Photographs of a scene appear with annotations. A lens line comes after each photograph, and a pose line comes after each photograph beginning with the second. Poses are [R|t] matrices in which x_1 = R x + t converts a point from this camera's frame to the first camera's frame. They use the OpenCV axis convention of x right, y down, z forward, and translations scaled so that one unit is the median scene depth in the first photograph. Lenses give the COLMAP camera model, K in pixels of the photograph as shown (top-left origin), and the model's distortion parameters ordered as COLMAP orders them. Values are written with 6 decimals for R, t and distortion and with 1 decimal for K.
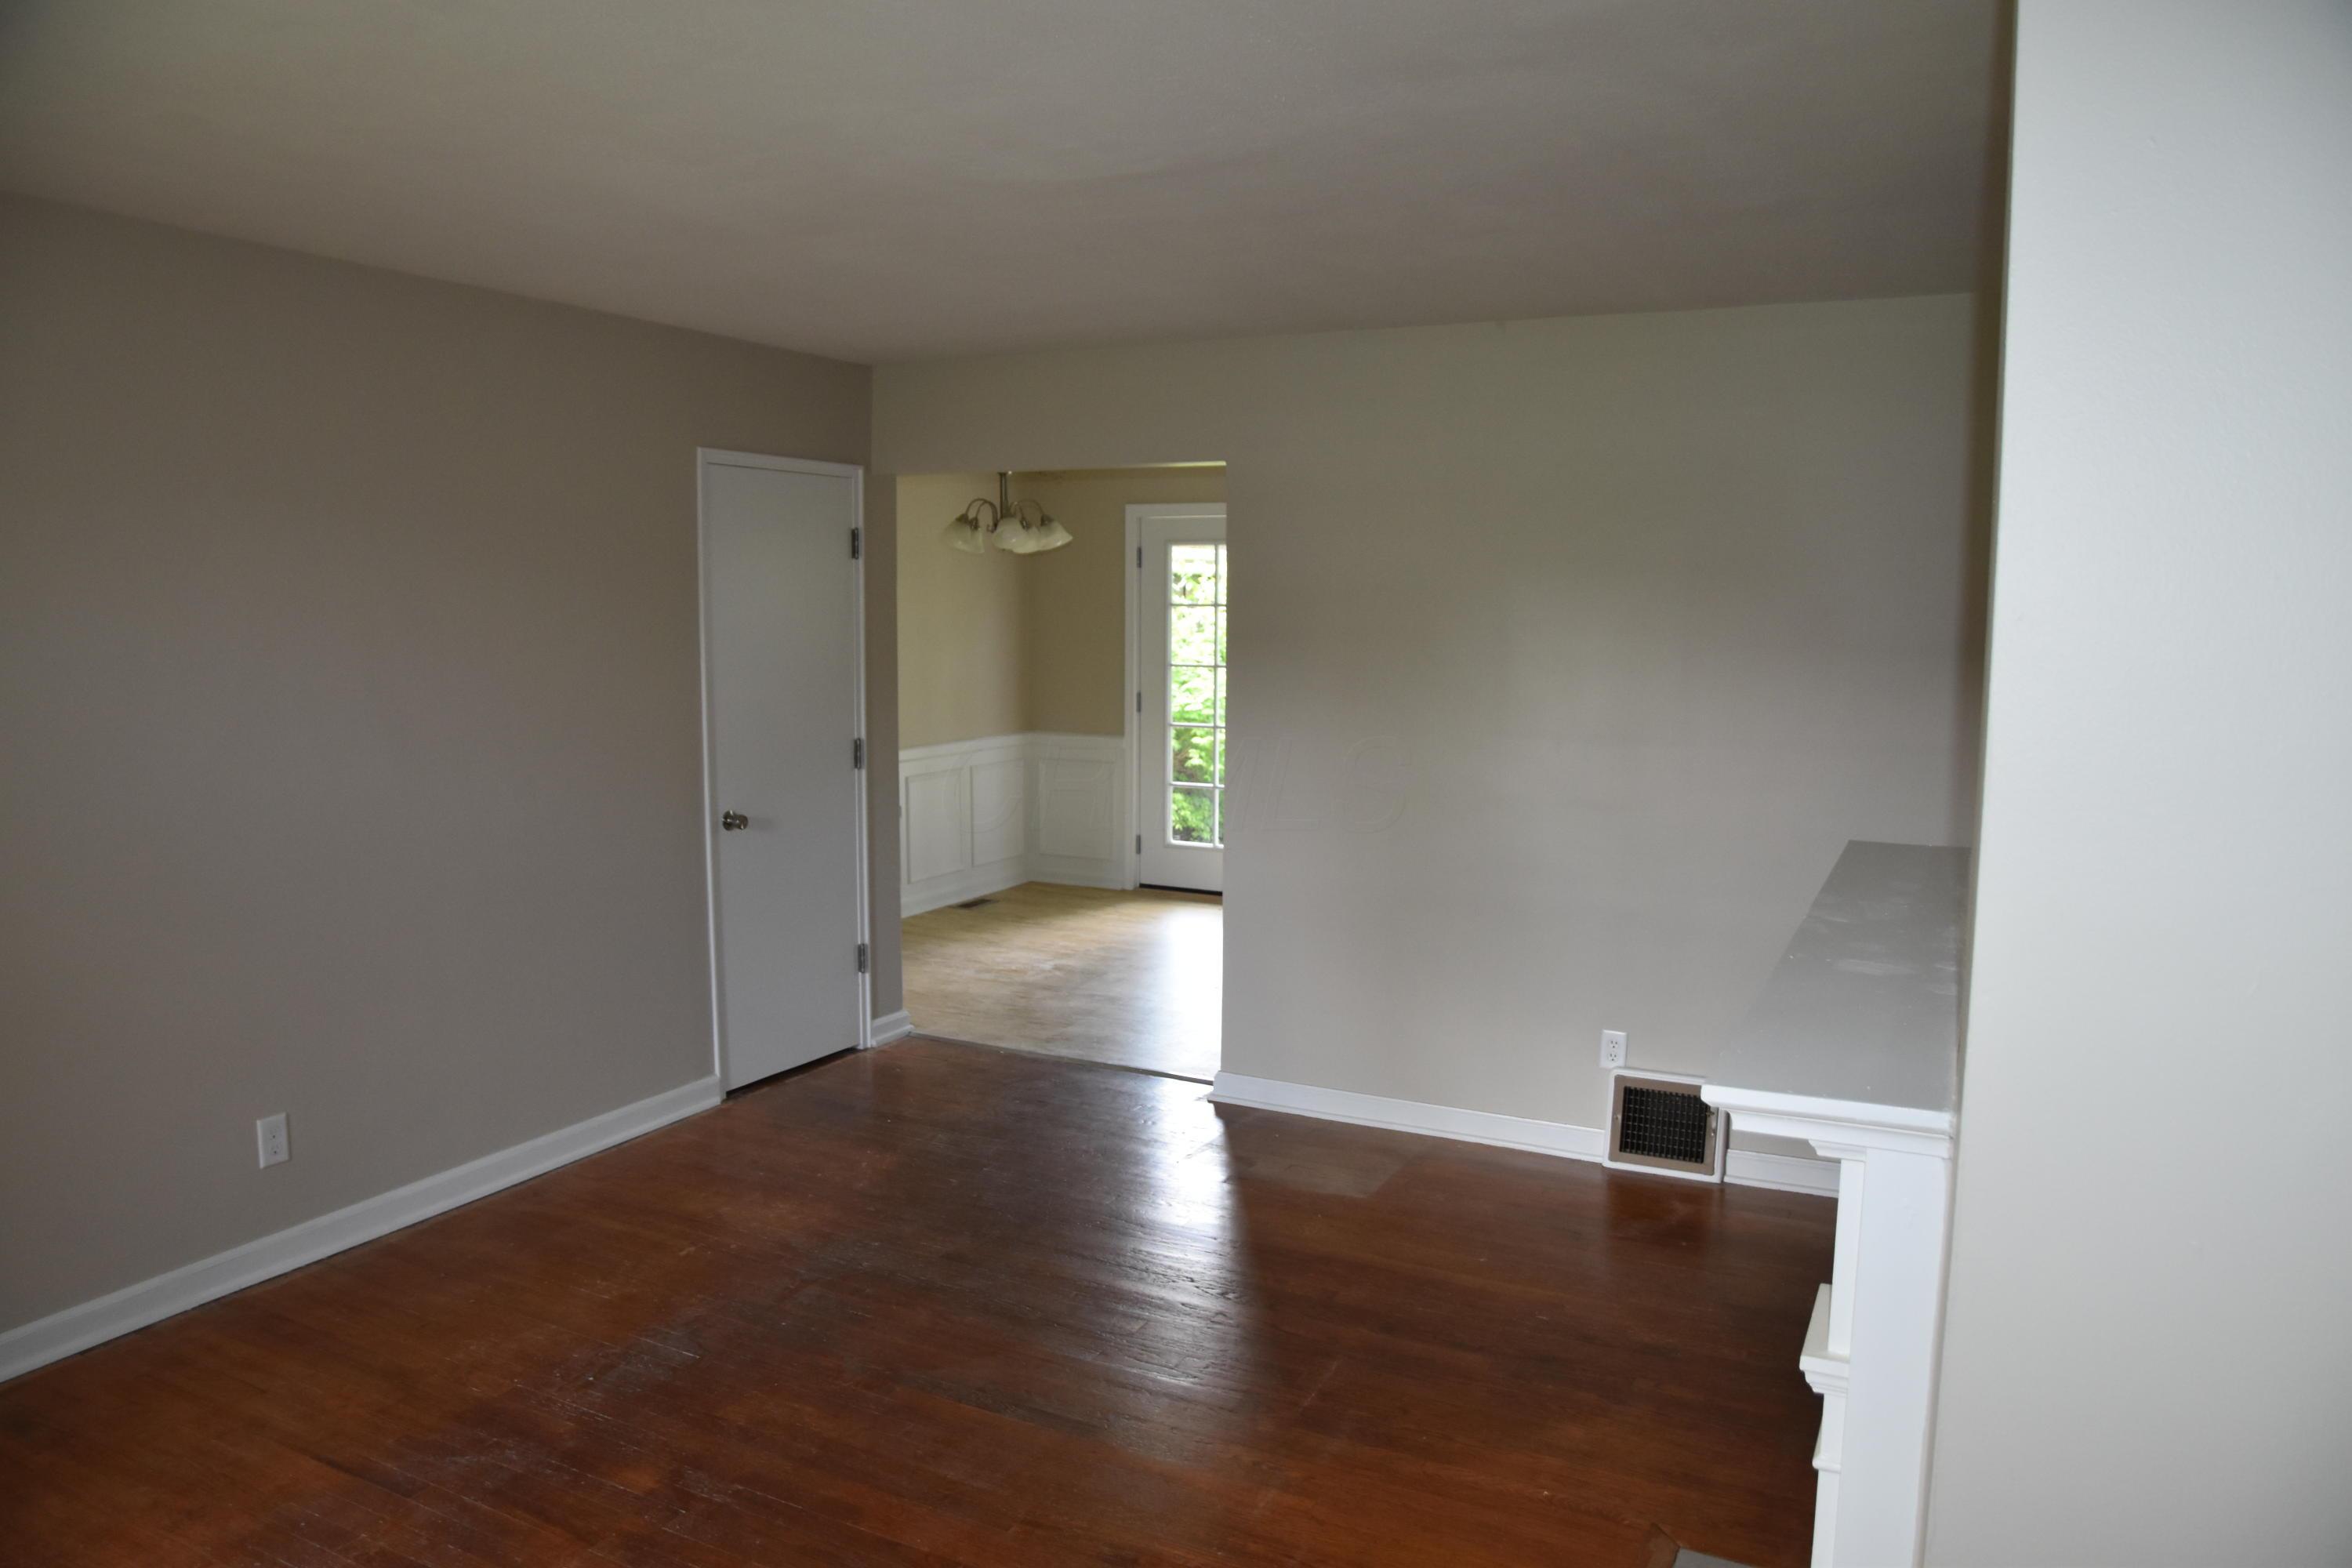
lens RADIAL K [[1592.0, 0, 1179.9], [0, 1592.0, 781.0], [0, 0, 1]] dist [-0.117341, 0.068217]
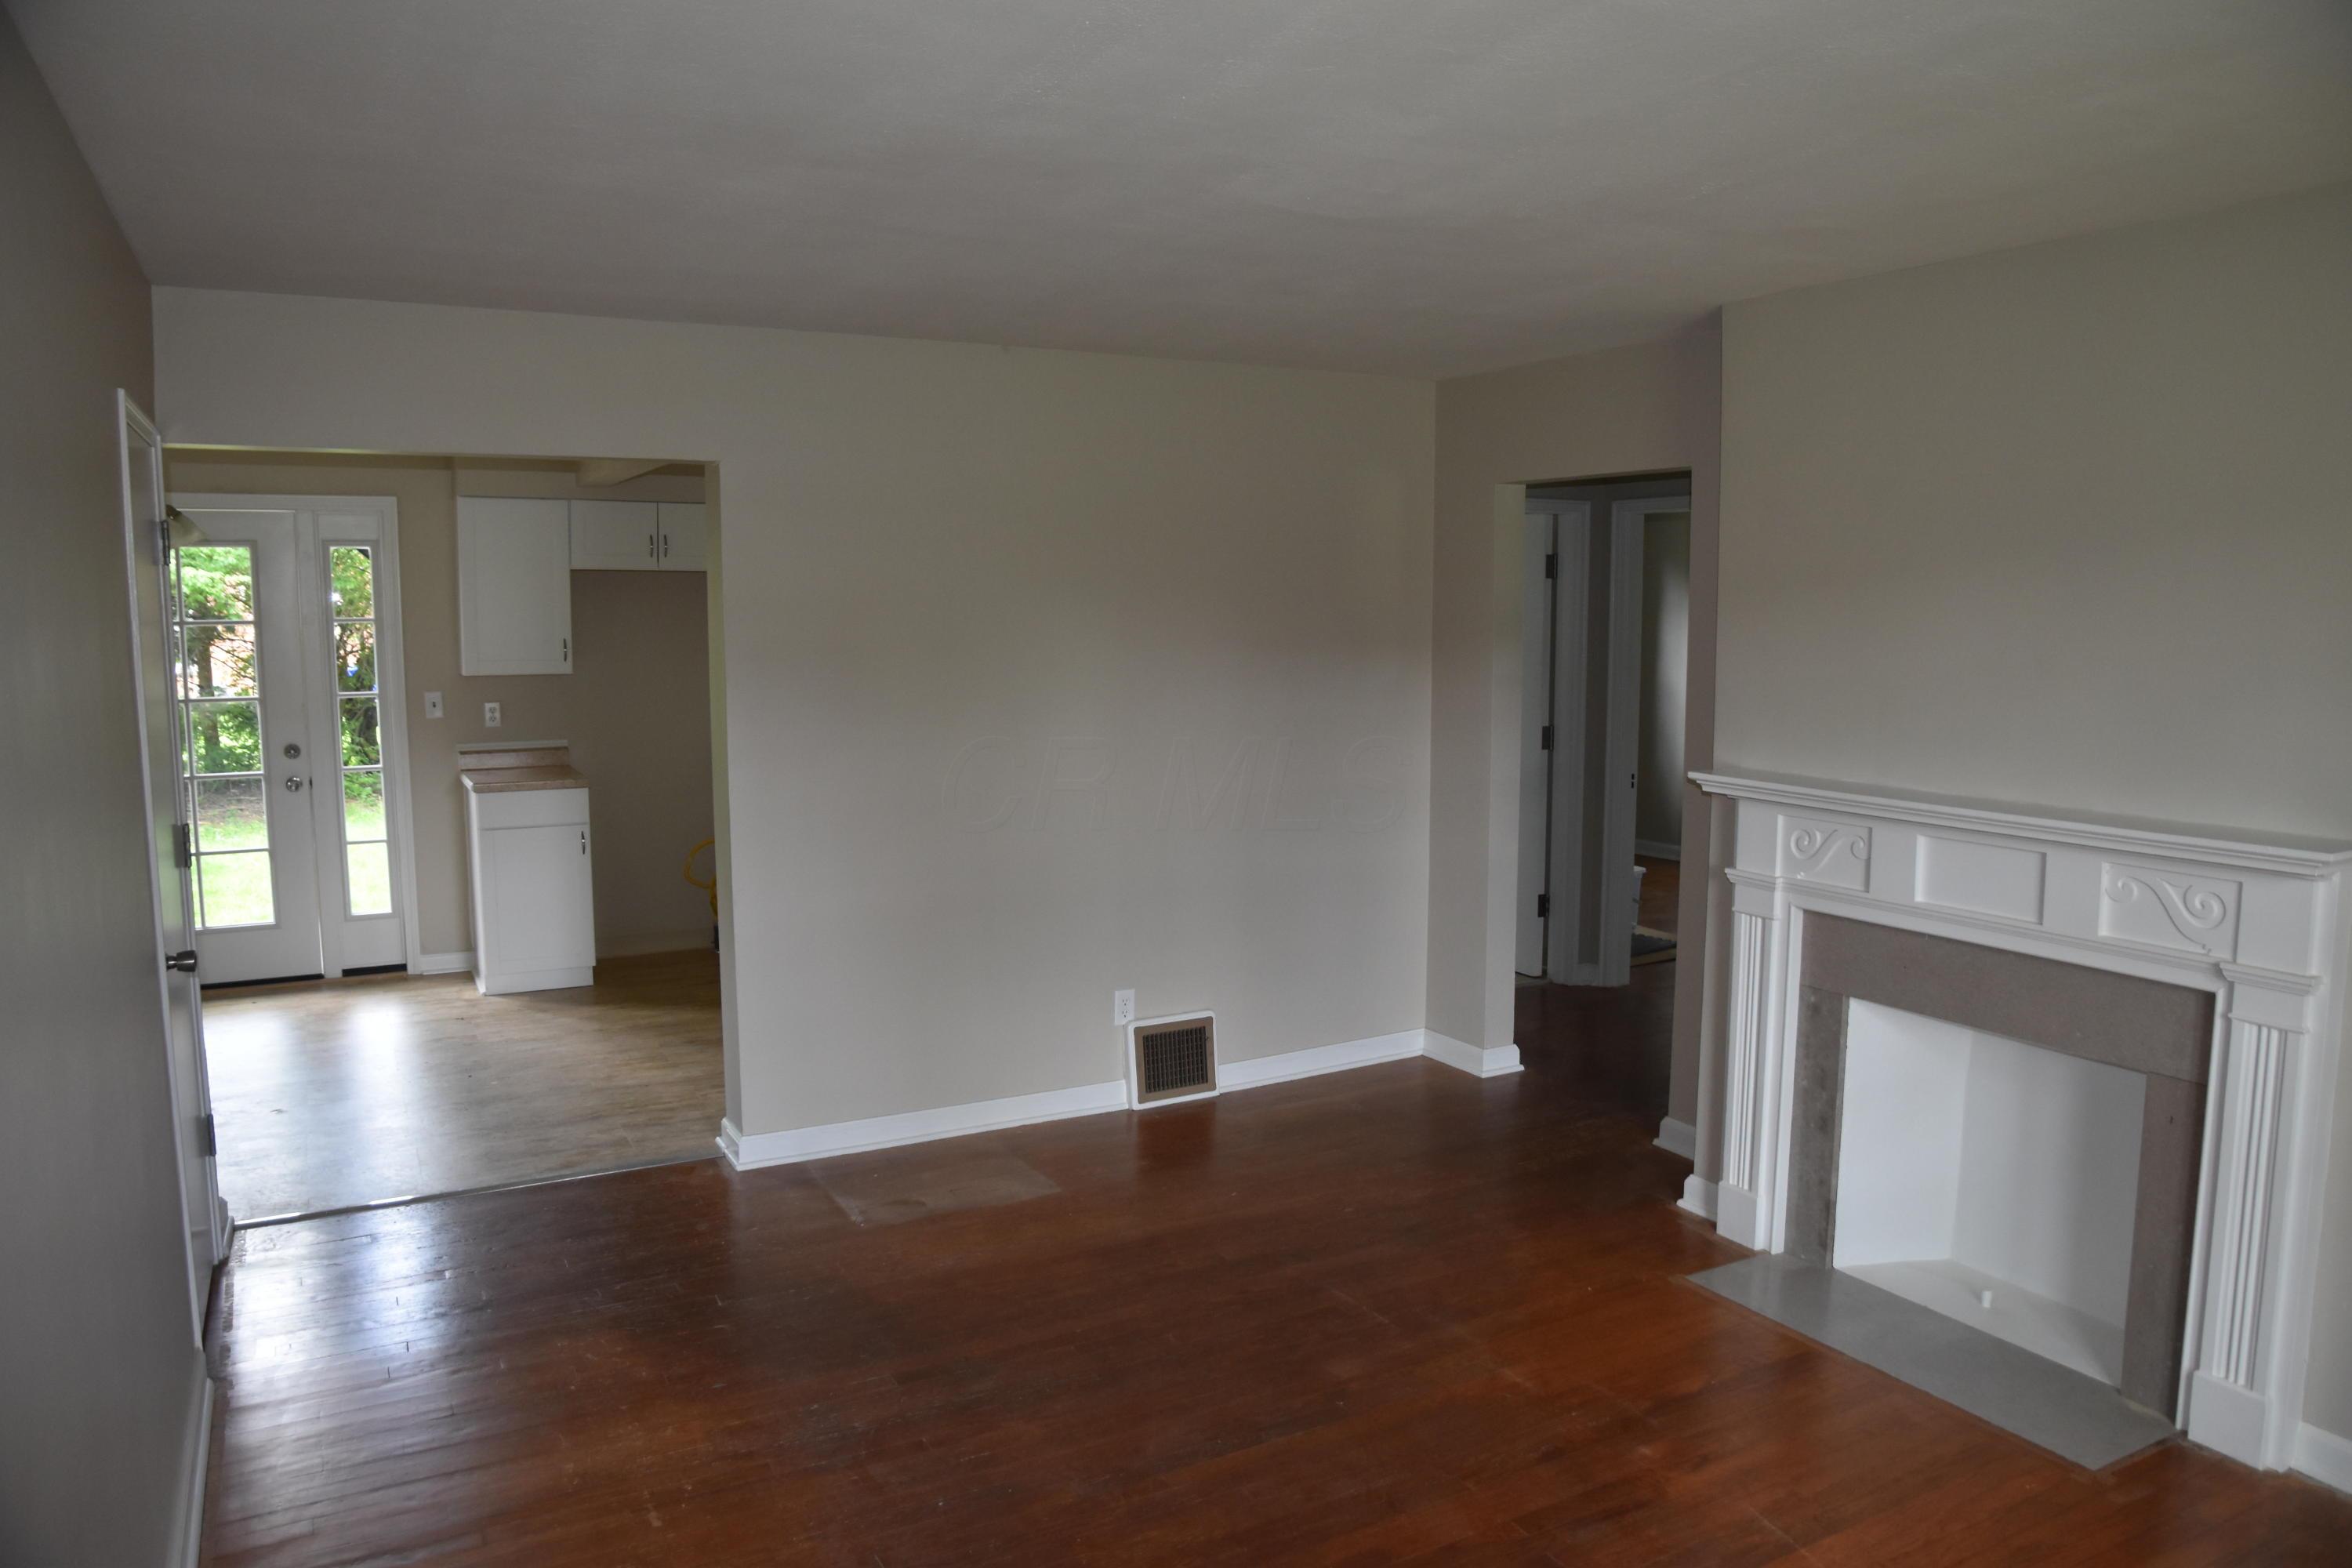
lens RADIAL K [[1592.0, 0, 1170.7], [0, 1592.0, 783.7], [0, 0, 1]] dist [-0.117341, 0.068217]
pose [[0.558223, -0.098503, 0.823823, -0.625165], [0.097749, 0.993820, 0.052595, -0.044742], [-0.823913, 0.051168, 0.564402, 0.320889]]
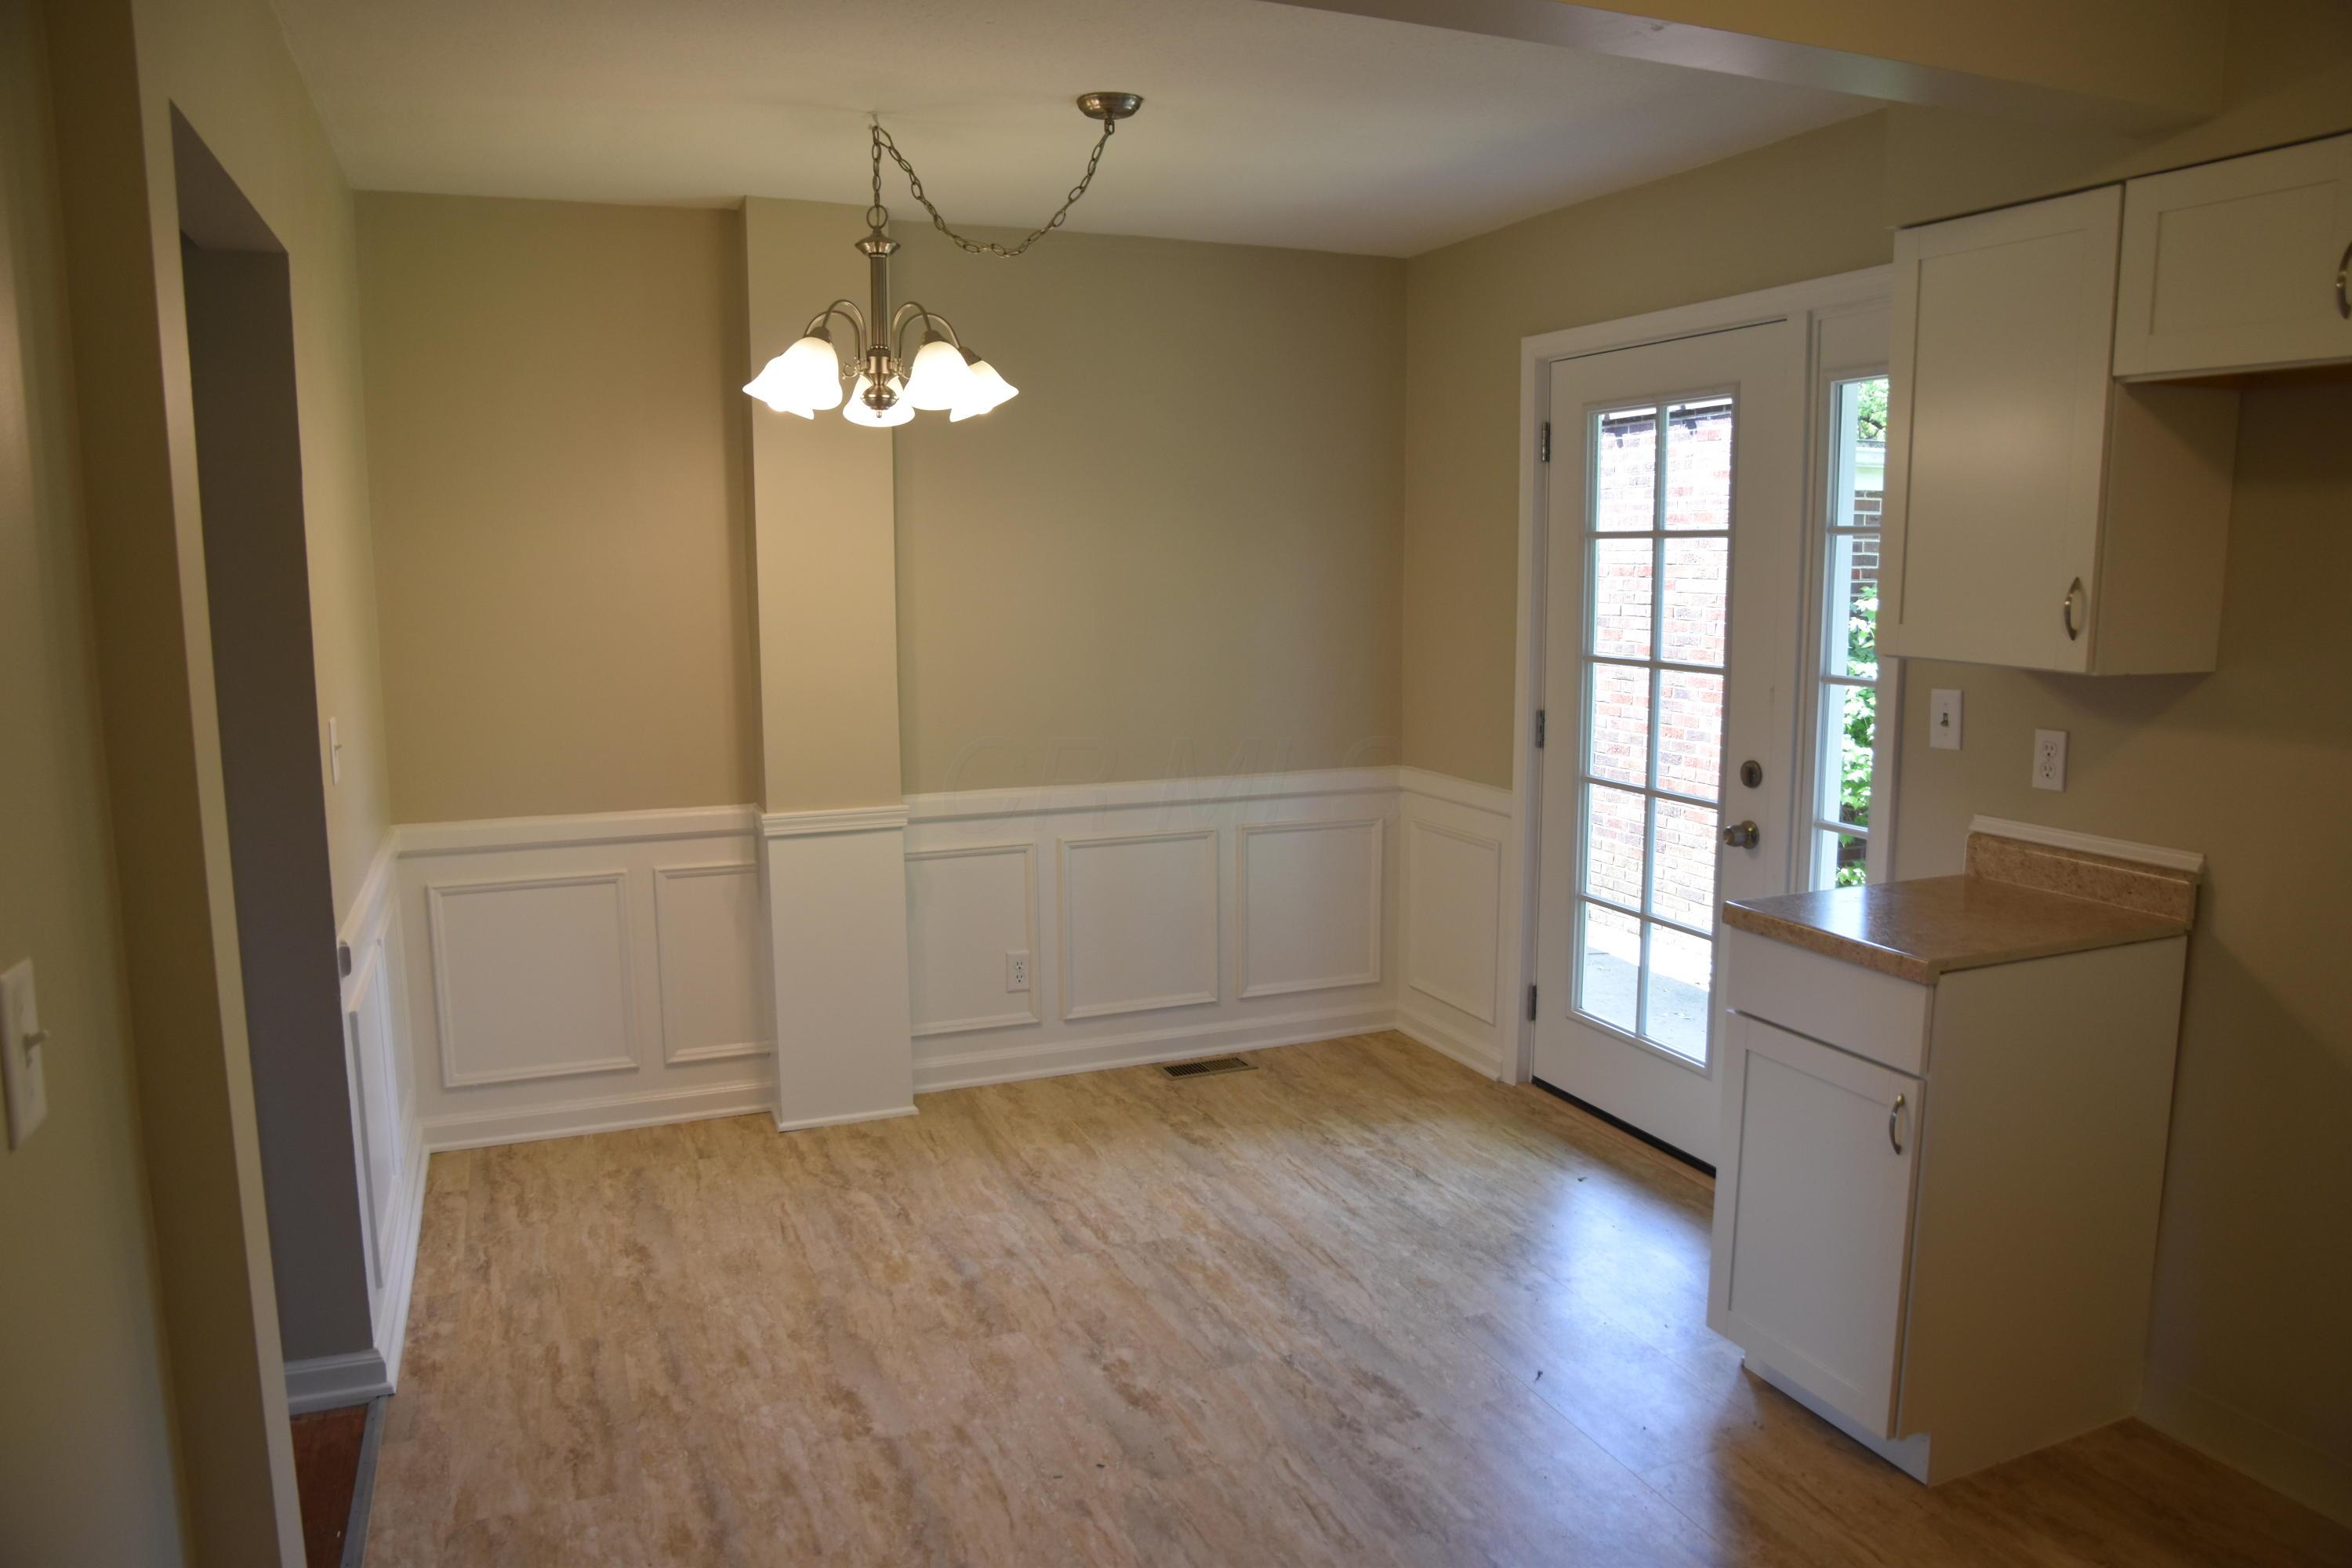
lens RADIAL K [[1592.0, 0, 1180.0], [0, 1592.0, 780.0], [0, 0, 1]] dist [-0.117341, 0.068217]
pose [[0.766120, 0.077988, -0.637949, 0.416877], [-0.066148, 0.996907, 0.042433, -0.093329], [0.639285, 0.009691, 0.768909, 1.071146]]
